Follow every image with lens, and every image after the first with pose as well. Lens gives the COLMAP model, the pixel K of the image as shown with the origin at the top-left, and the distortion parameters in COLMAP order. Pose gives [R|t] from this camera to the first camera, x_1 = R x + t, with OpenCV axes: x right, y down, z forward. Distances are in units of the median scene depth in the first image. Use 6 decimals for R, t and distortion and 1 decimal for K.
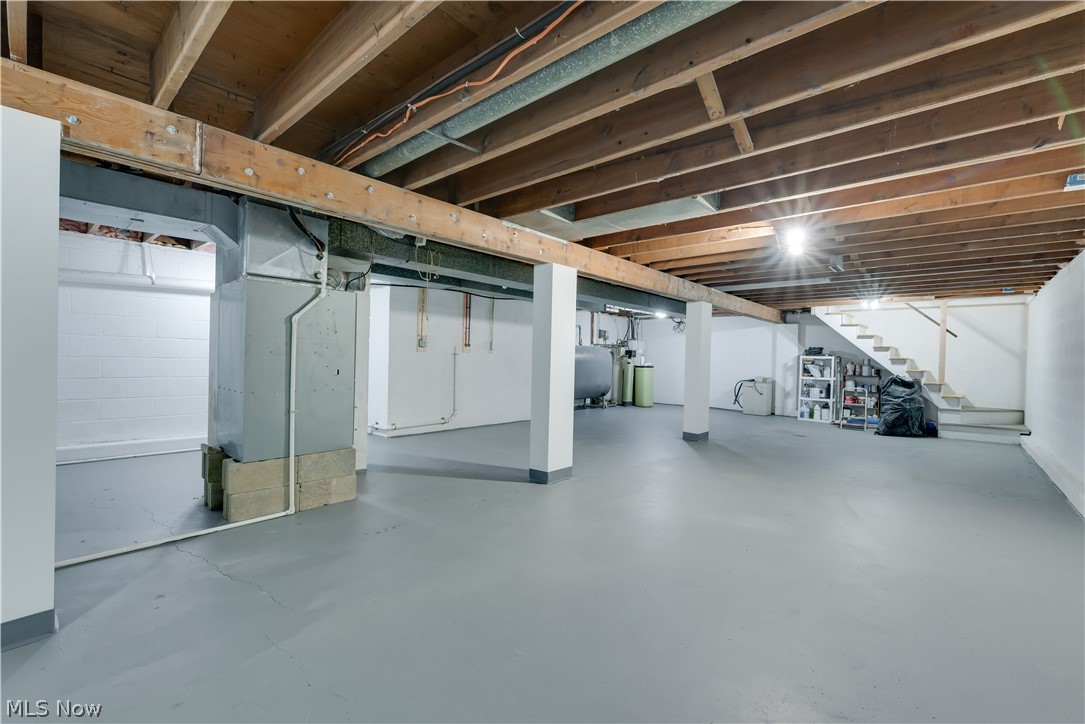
lens RADIAL K [[460.8, 0, 542.5], [0, 460.8, 362.0], [0, 0, 1]] dist [-0.000601, -0.000080]
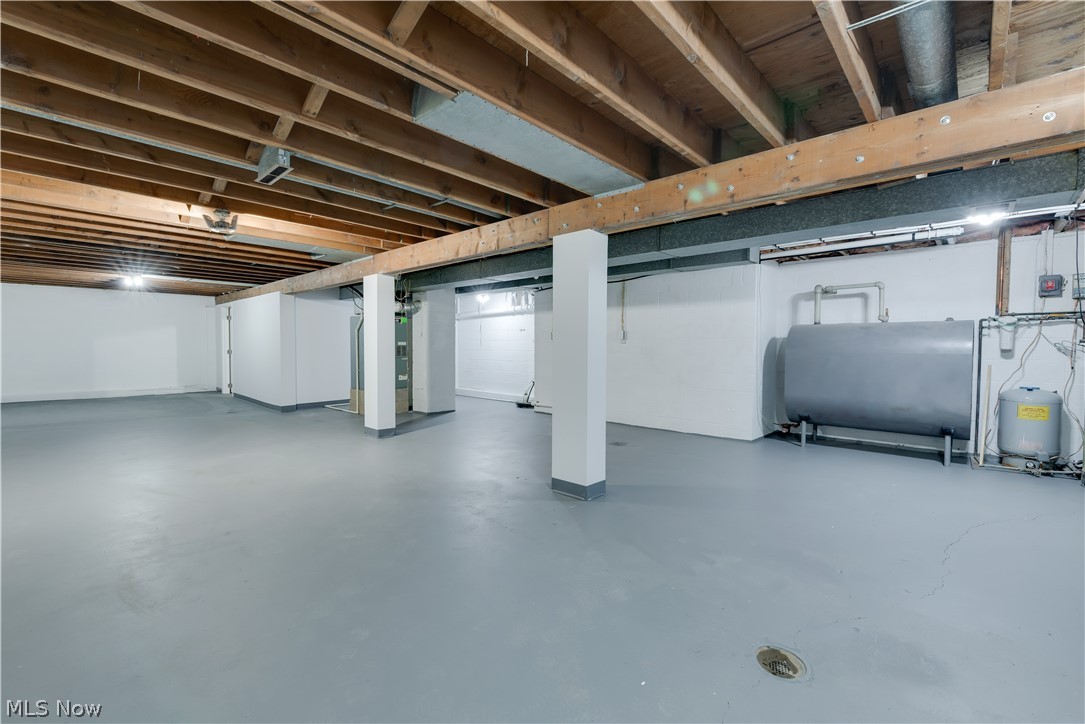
lens RADIAL K [[460.8, 0, 542.5], [0, 460.8, 362.0], [0, 0, 1]] dist [-0.000601, -0.000080]
pose [[-0.026499, 0.010283, -0.999596, 0.880585], [-0.019070, 0.999760, 0.010791, 0.010857], [0.999467, 0.019348, -0.026296, 0.993154]]
